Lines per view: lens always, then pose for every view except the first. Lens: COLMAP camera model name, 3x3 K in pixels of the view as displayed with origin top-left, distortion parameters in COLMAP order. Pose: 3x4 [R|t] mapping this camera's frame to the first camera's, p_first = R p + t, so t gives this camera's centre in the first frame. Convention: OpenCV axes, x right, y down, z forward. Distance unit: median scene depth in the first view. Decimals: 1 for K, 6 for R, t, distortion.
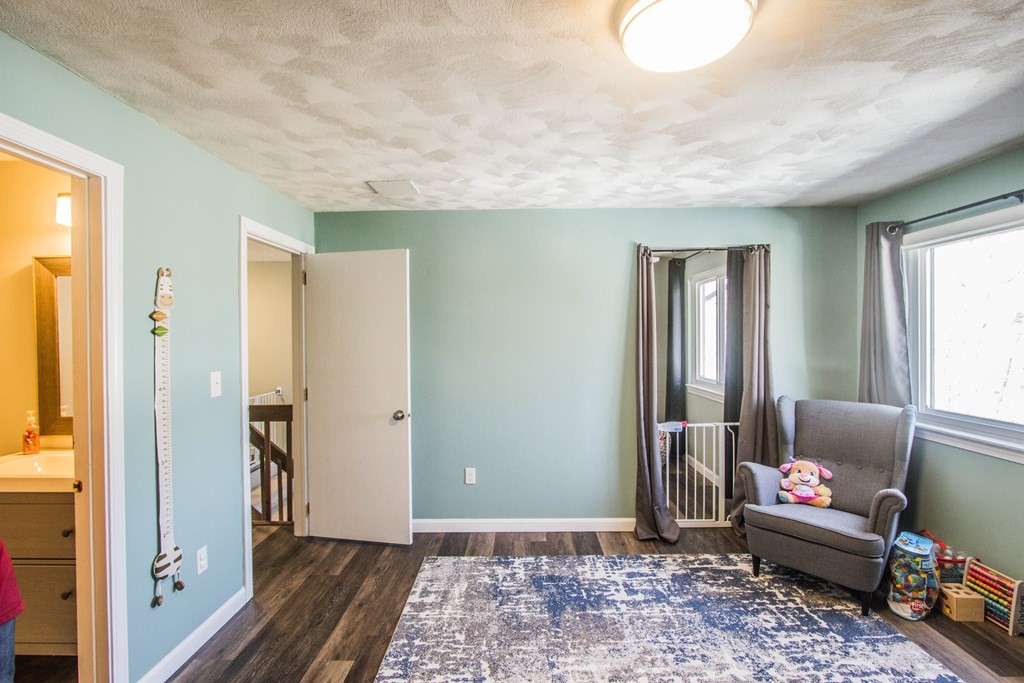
lens RADIAL K [[471.1, 0, 512.9], [0, 471.1, 344.4], [0, 0, 1]] dist [-0.024491, 0.004987]
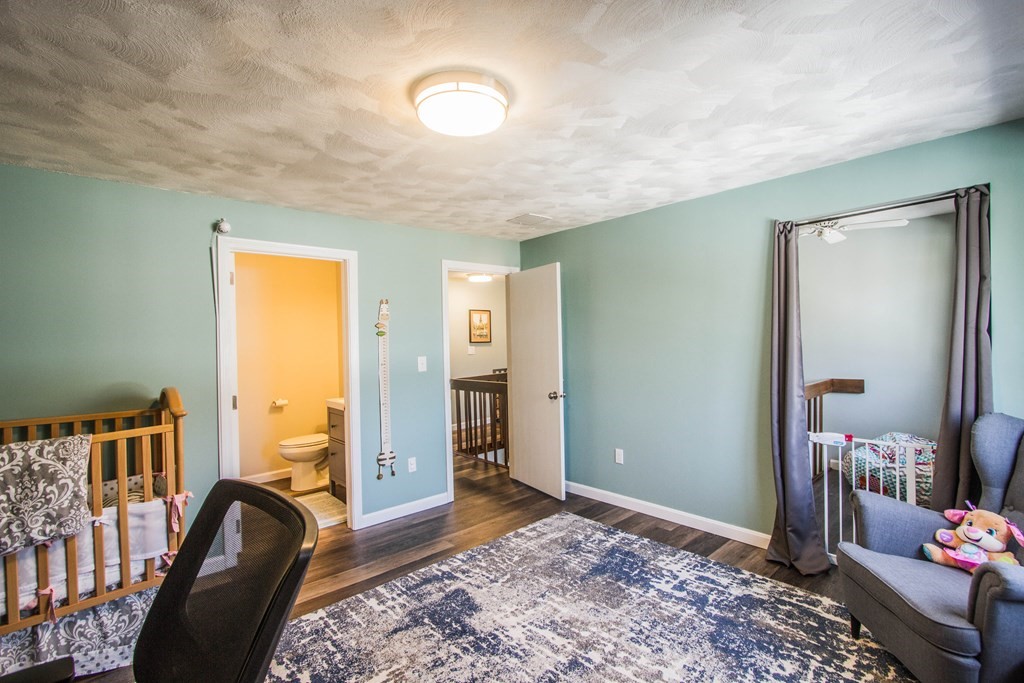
lens RADIAL K [[471.1, 0, 511.0], [0, 471.1, 344.7], [0, 0, 1]] dist [-0.024491, 0.004987]
pose [[0.676615, 0.000480, -0.736337, 0.708457], [0.008504, 0.999928, 0.008466, 0.003715], [0.736288, -0.011990, 0.676562, 0.073462]]
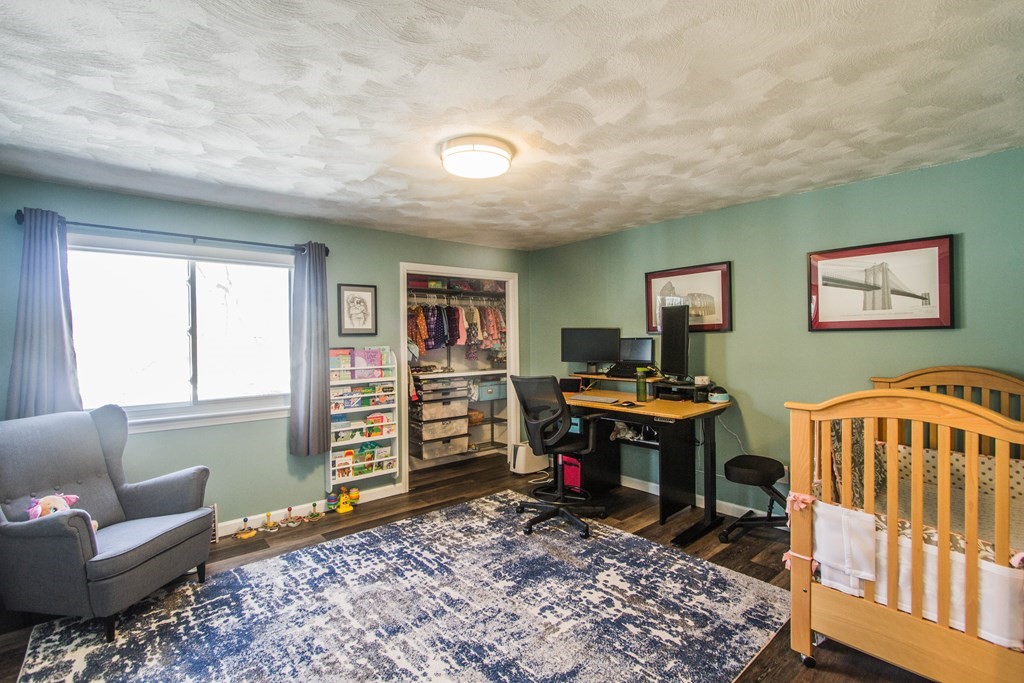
lens RADIAL K [[471.1, 0, 520.2], [0, 471.1, 342.3], [0, 0, 1]] dist [-0.024491, 0.004987]
pose [[-0.667979, 0.001123, 0.744180, -0.522506], [0.025714, 0.999437, 0.021572, -0.004903], [-0.743736, 0.033545, -0.667631, 1.001715]]
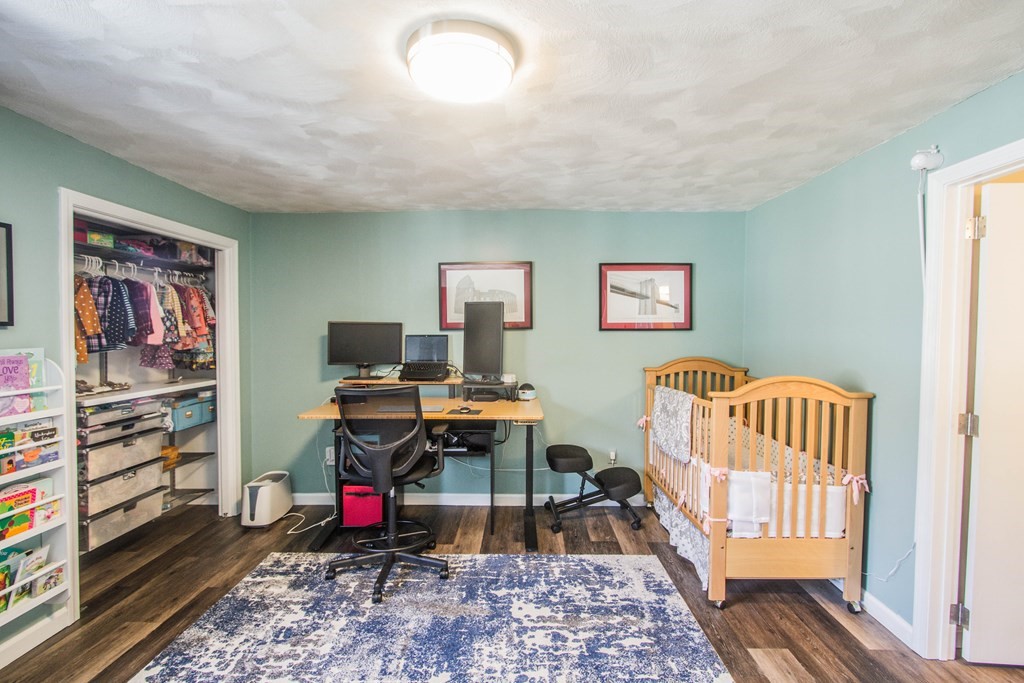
lens RADIAL K [[471.1, 0, 513.7], [0, 471.1, 342.3], [0, 0, 1]] dist [-0.024491, 0.004987]
pose [[-0.999987, -0.000389, -0.005101, 0.120105], [-0.000606, 0.999089, 0.042669, -0.013094], [0.005080, 0.042671, -0.999076, 1.059771]]
